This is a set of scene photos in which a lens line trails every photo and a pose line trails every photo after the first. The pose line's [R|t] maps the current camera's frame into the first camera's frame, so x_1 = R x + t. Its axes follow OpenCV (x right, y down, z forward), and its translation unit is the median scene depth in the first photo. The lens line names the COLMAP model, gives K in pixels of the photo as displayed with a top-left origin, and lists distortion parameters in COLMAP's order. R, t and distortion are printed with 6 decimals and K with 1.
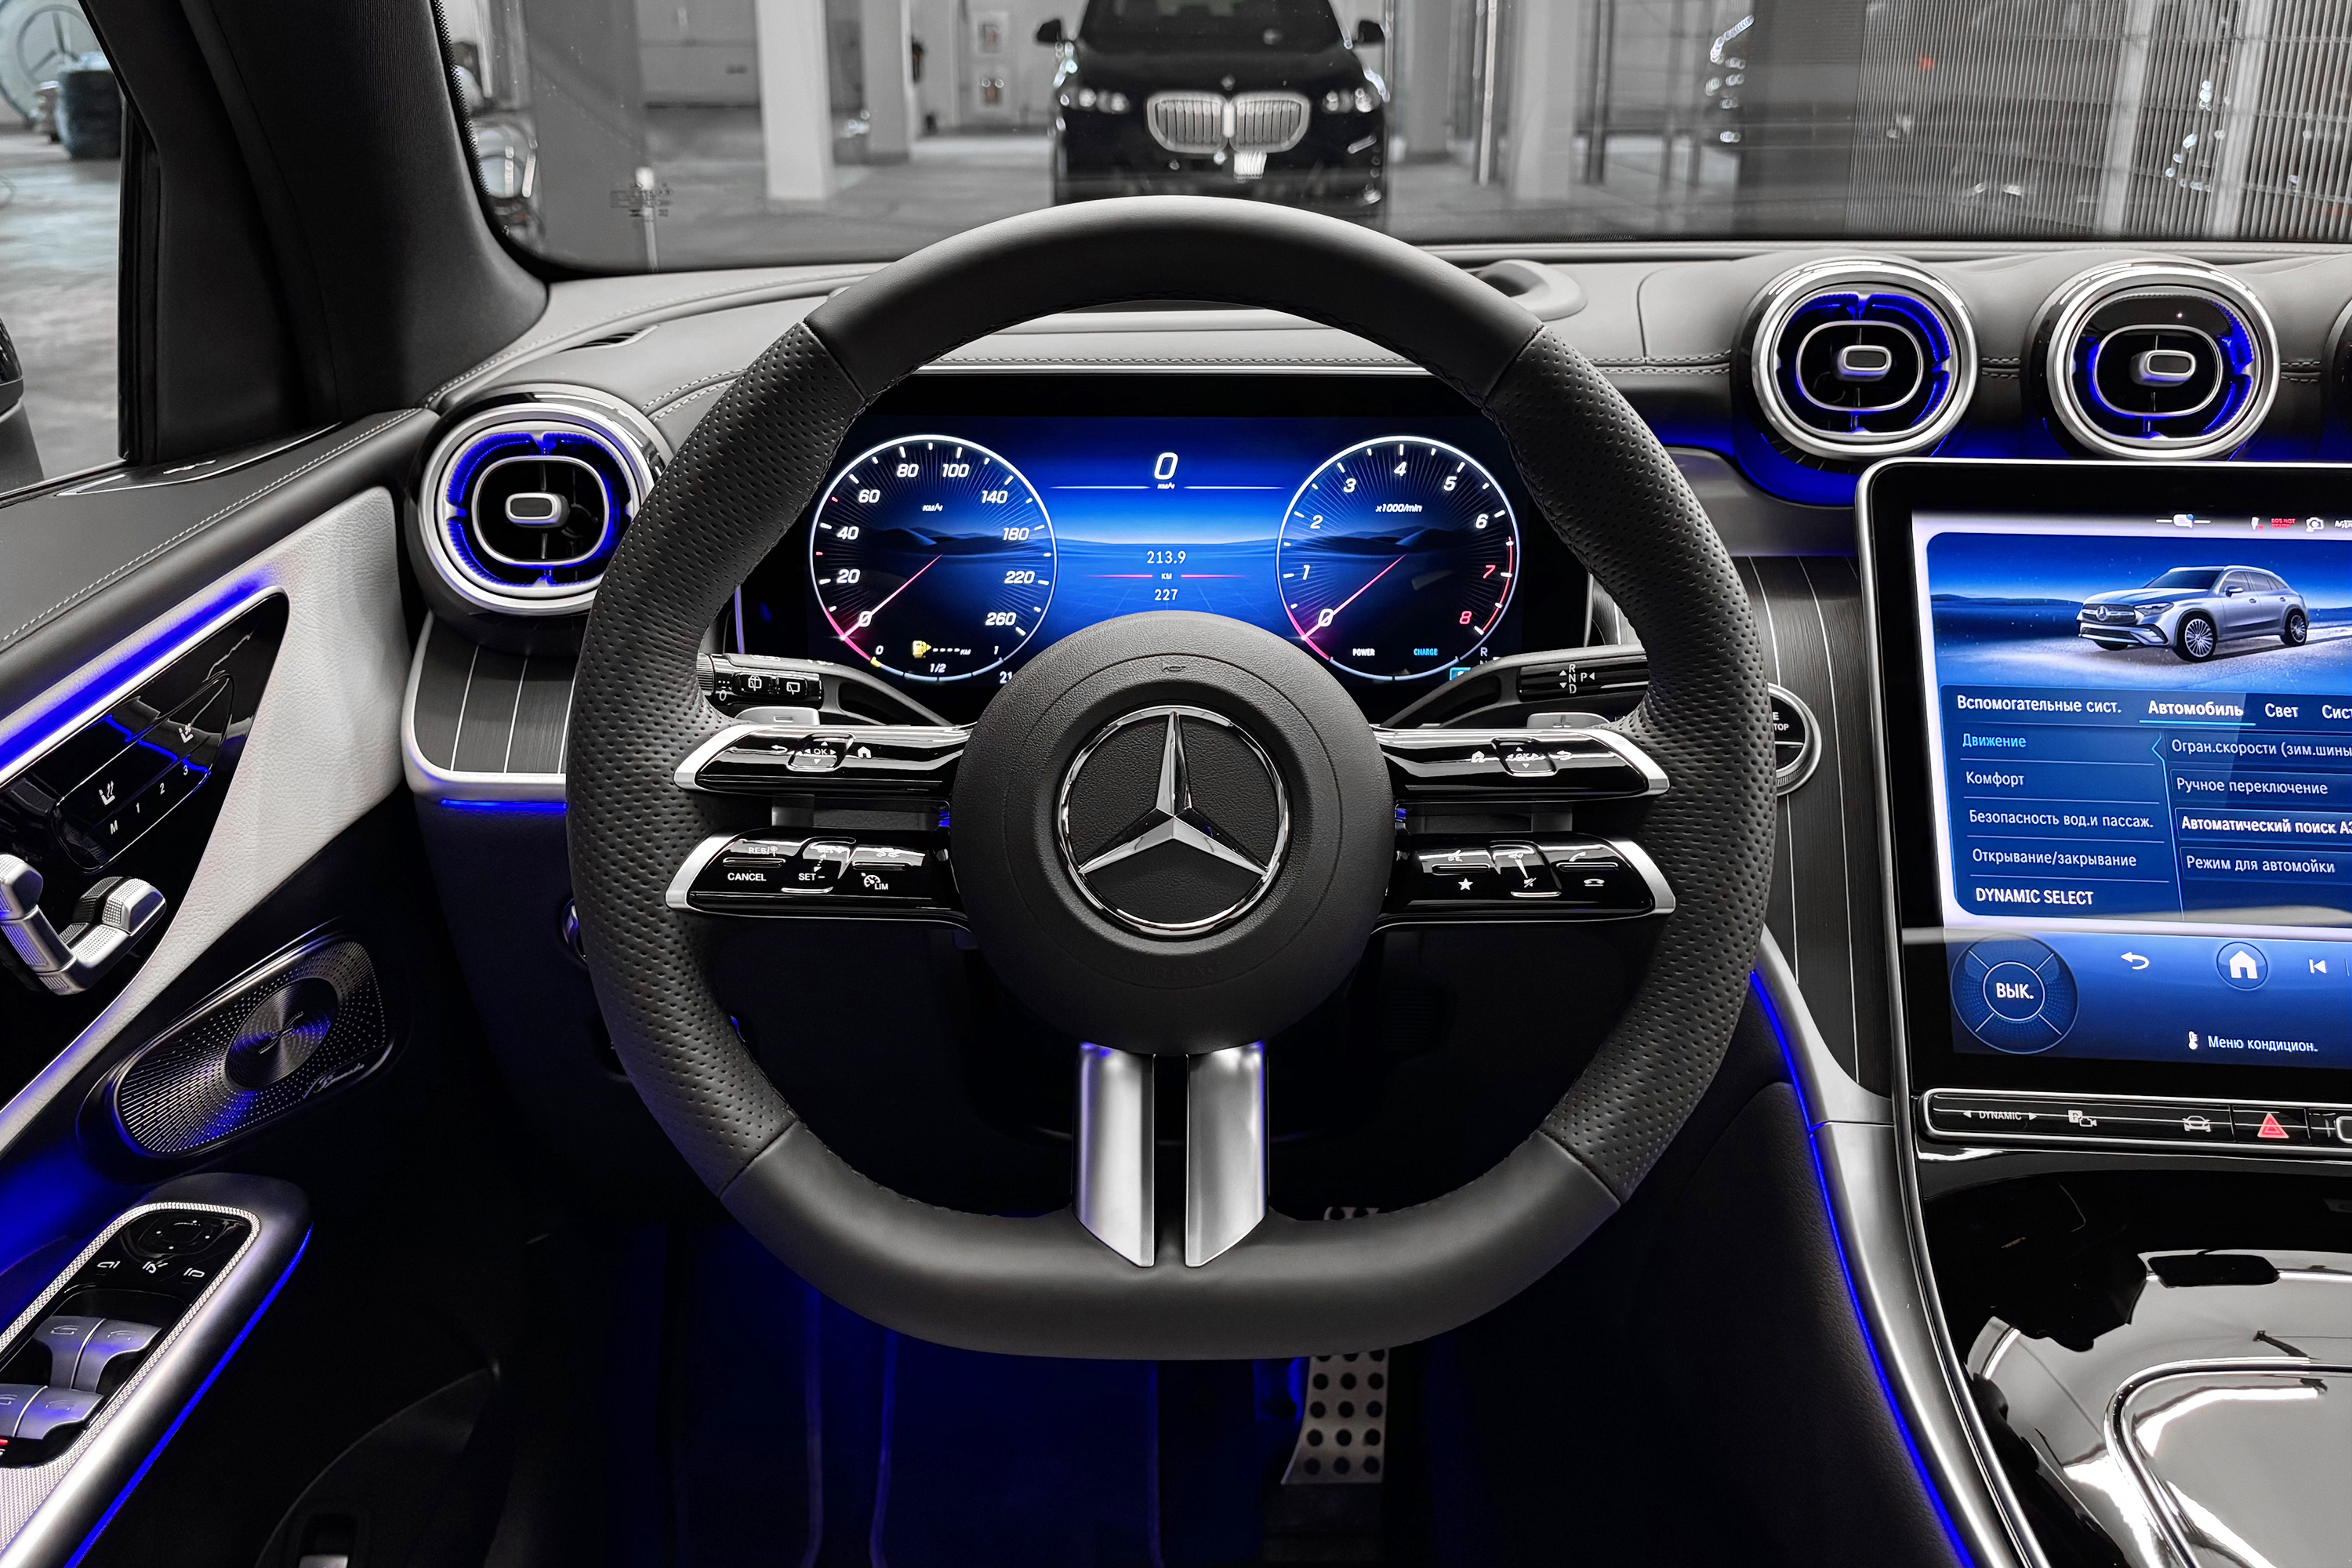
lens RADIAL K [[1934.2, 0, 1183.2], [0, 1934.2, 761.6], [0, 0, 1]] dist [0.041580, 0.009563]
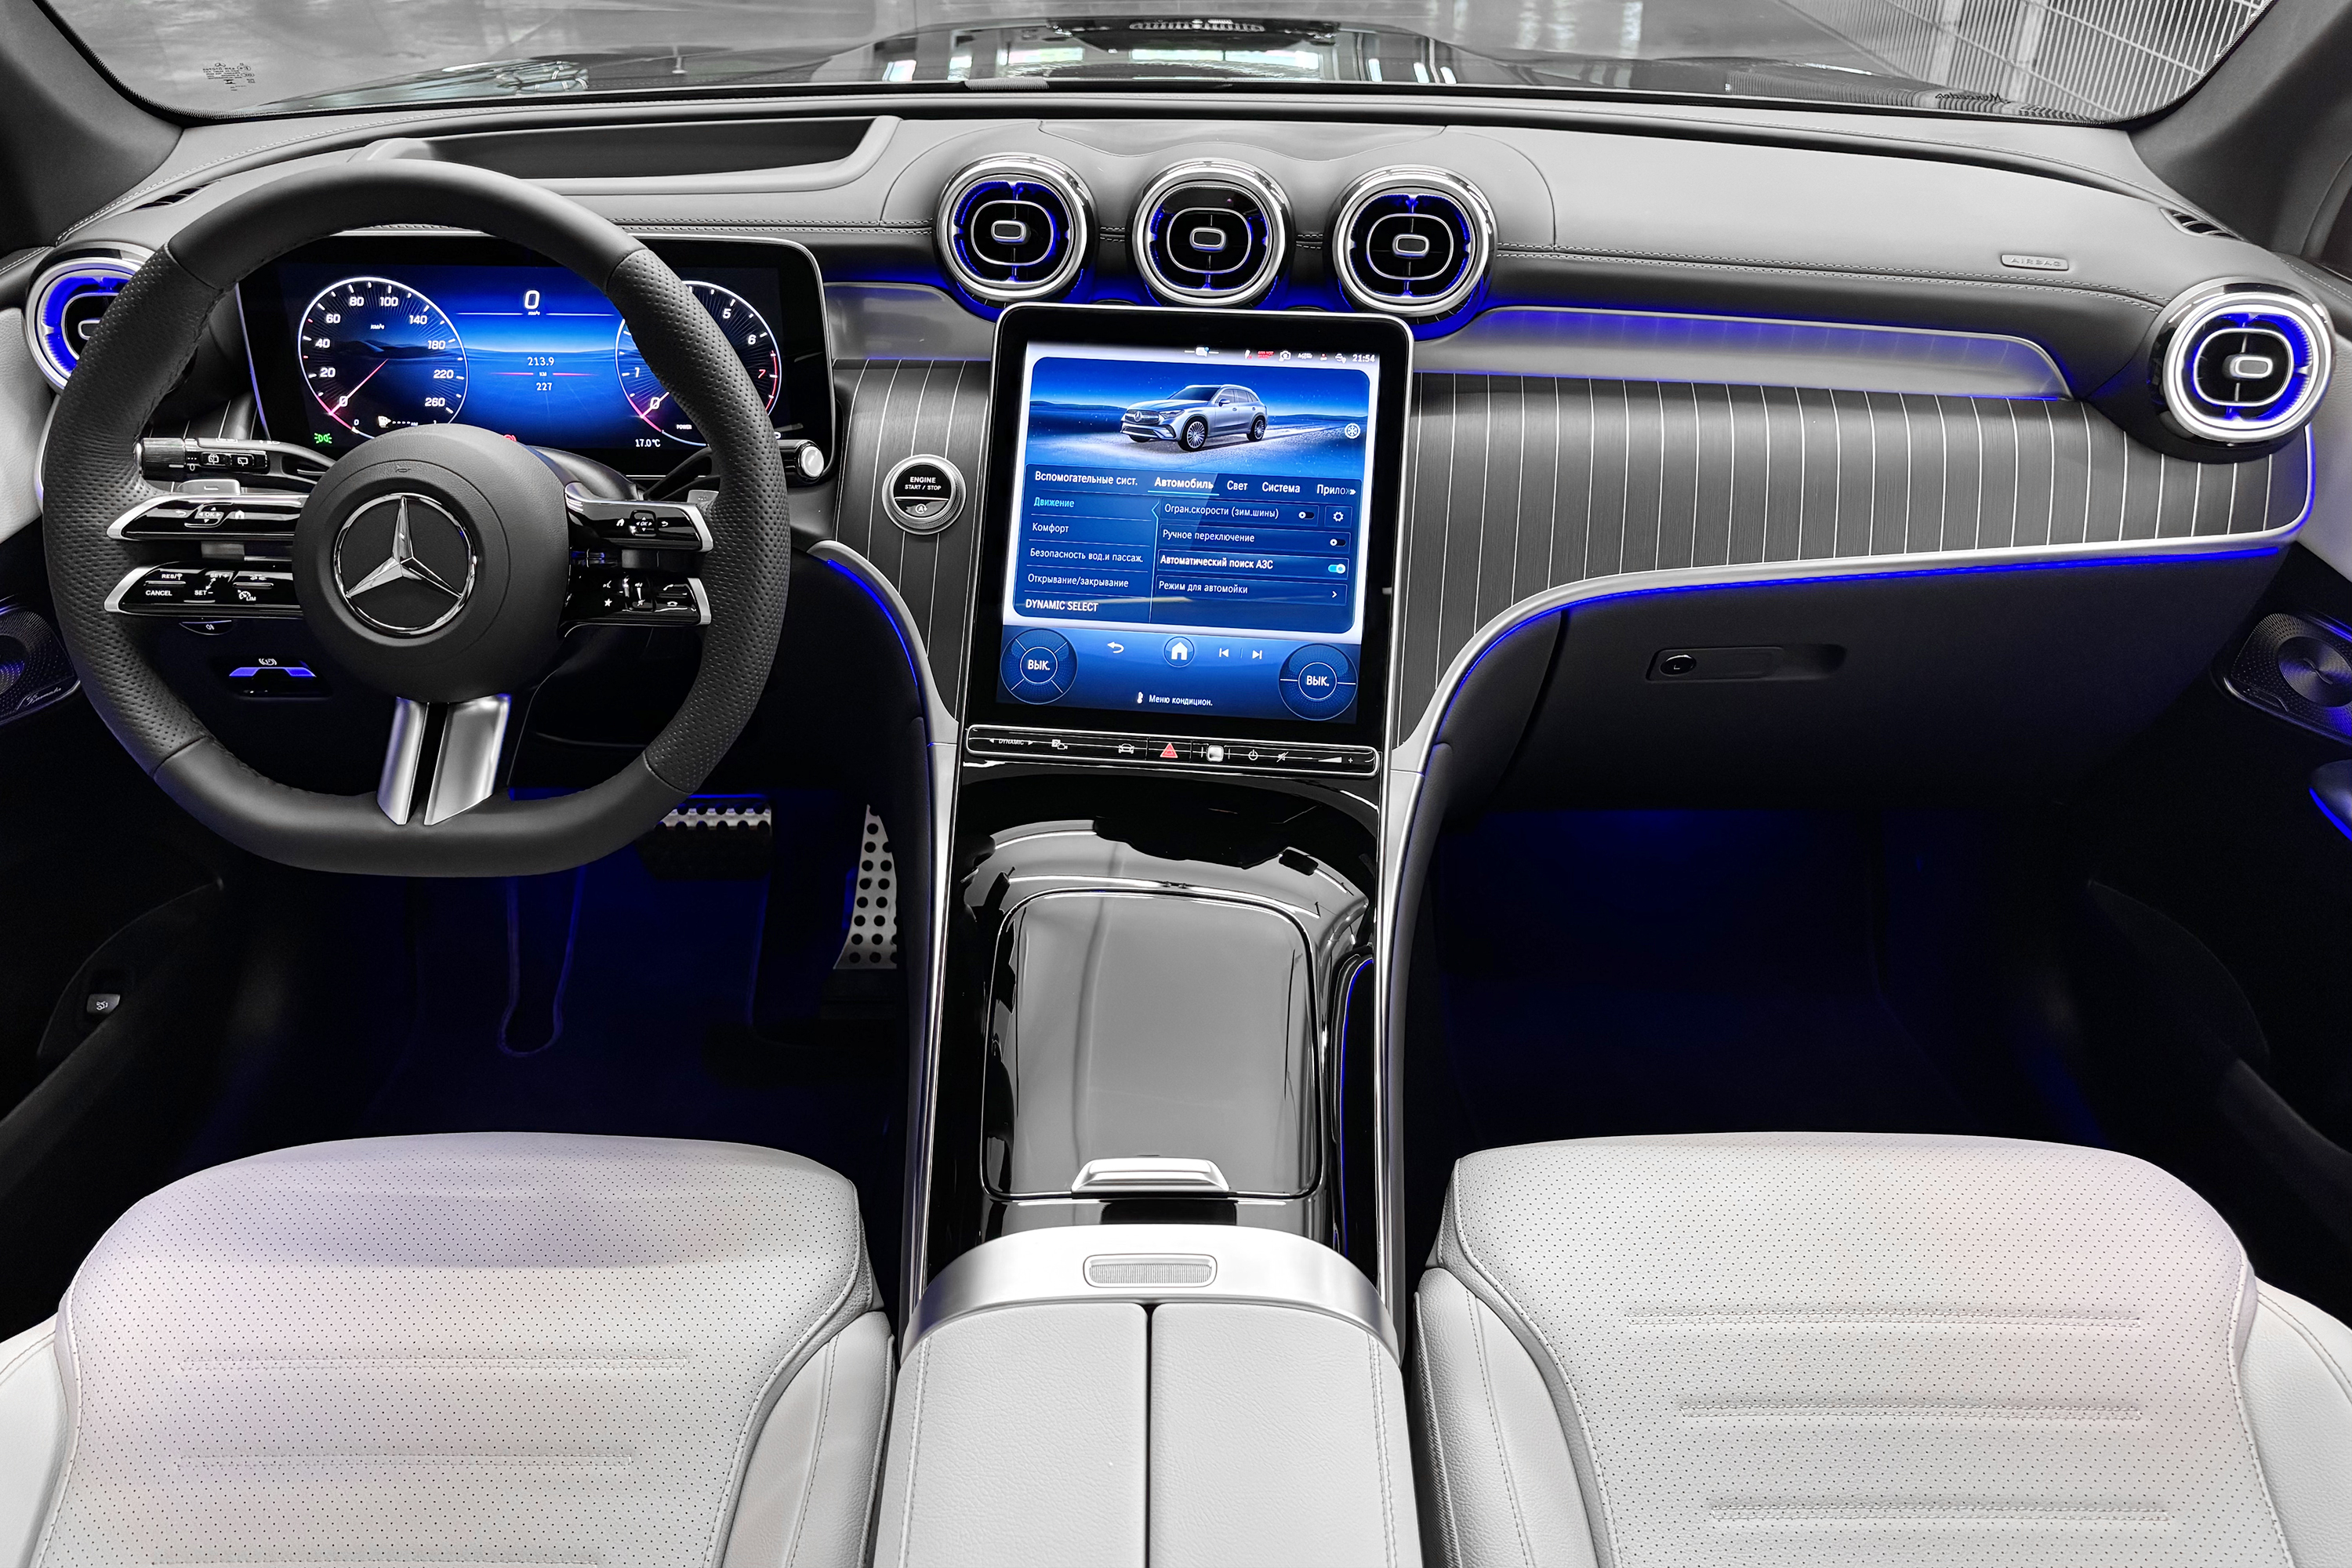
lens RADIAL K [[1728.5, 0, 1176.0], [0, 1728.5, 784.0], [0, 0, 1]] dist [-0.000647, 0.000784]
pose [[0.999522, 0.021626, -0.022113, 0.536686], [-0.016010, 0.973450, 0.228338, -0.104975], [0.026464, -0.227875, 0.973331, -0.367721]]
